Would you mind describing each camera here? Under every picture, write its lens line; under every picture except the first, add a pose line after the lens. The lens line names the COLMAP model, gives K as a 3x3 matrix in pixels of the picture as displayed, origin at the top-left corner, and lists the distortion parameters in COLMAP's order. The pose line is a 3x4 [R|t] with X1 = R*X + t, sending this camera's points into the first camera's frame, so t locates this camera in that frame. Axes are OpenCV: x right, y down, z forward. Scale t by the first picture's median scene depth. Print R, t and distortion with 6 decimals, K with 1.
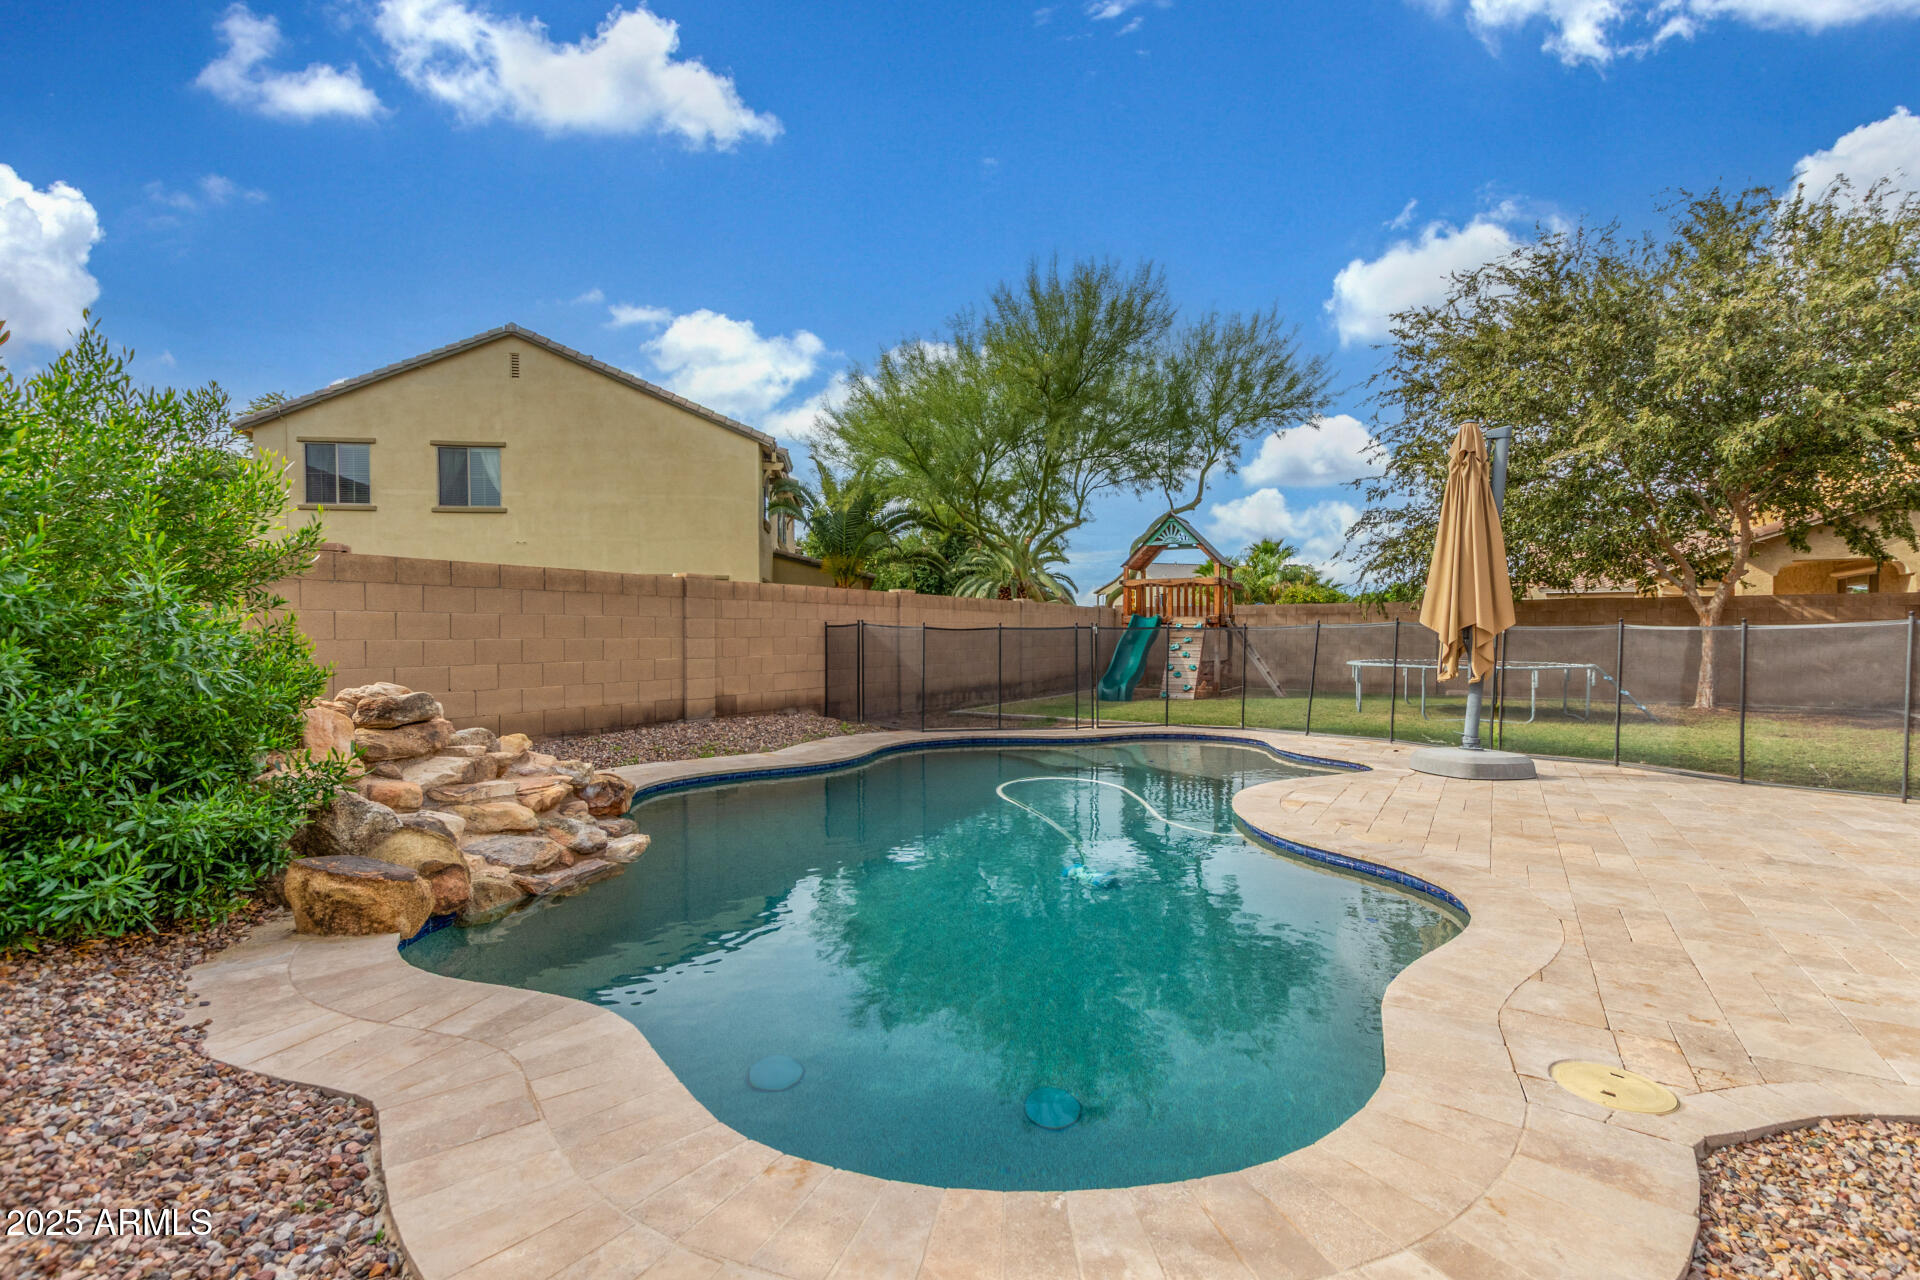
lens RADIAL K [[886.3, 0, 960.0], [0, 886.3, 640.0], [0, 0, 1]] dist [-0.000307, -0.000049]
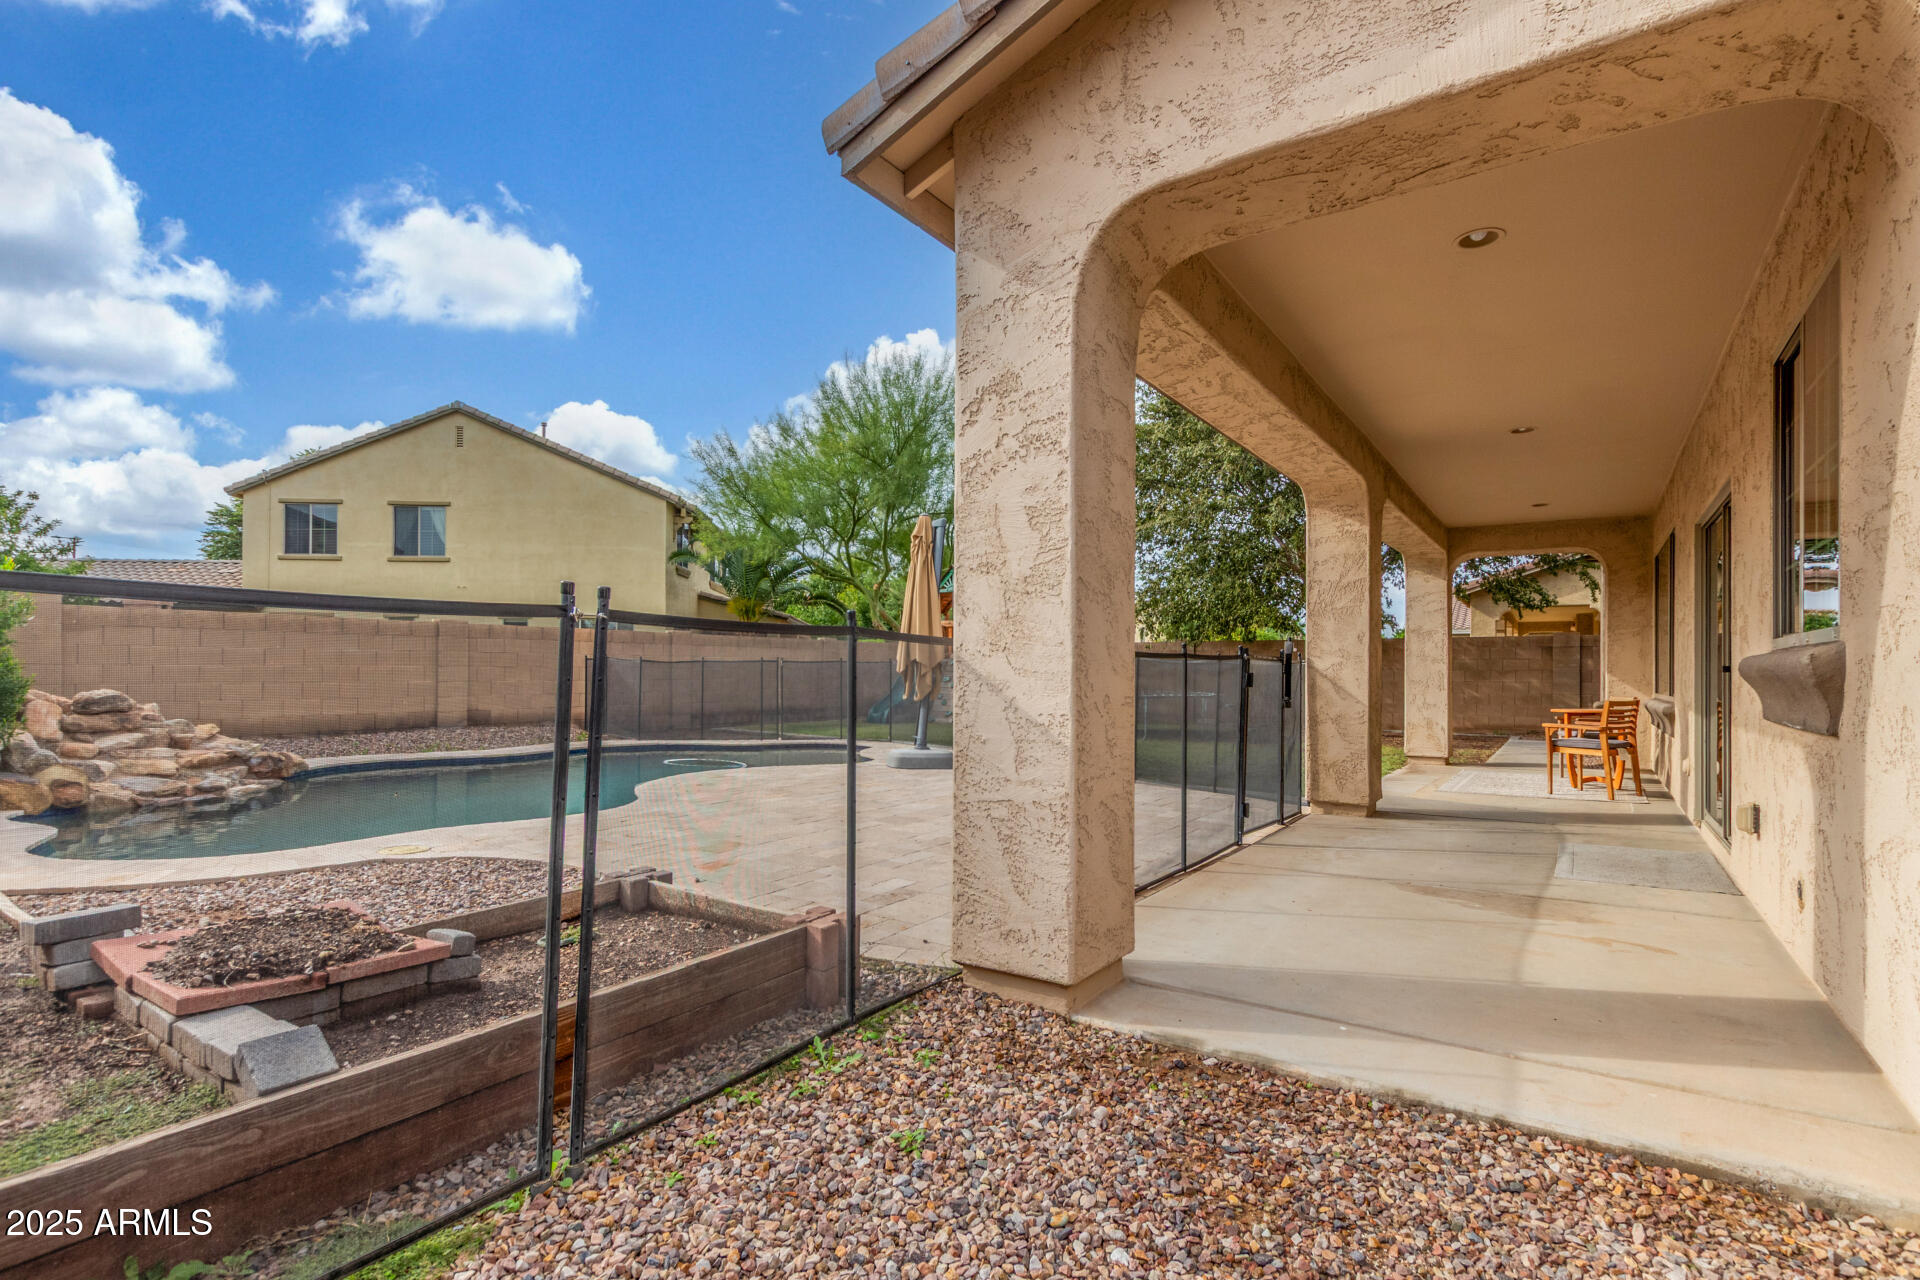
lens RADIAL K [[886.3, 0, 960.0], [0, 886.3, 640.0], [0, 0, 1]] dist [-0.000307, -0.000049]
pose [[0.998556, 0.002925, -0.053641, 0.224836], [-0.005089, 0.999177, -0.040240, 0.003111], [0.053479, 0.040455, 0.997749, -0.125778]]
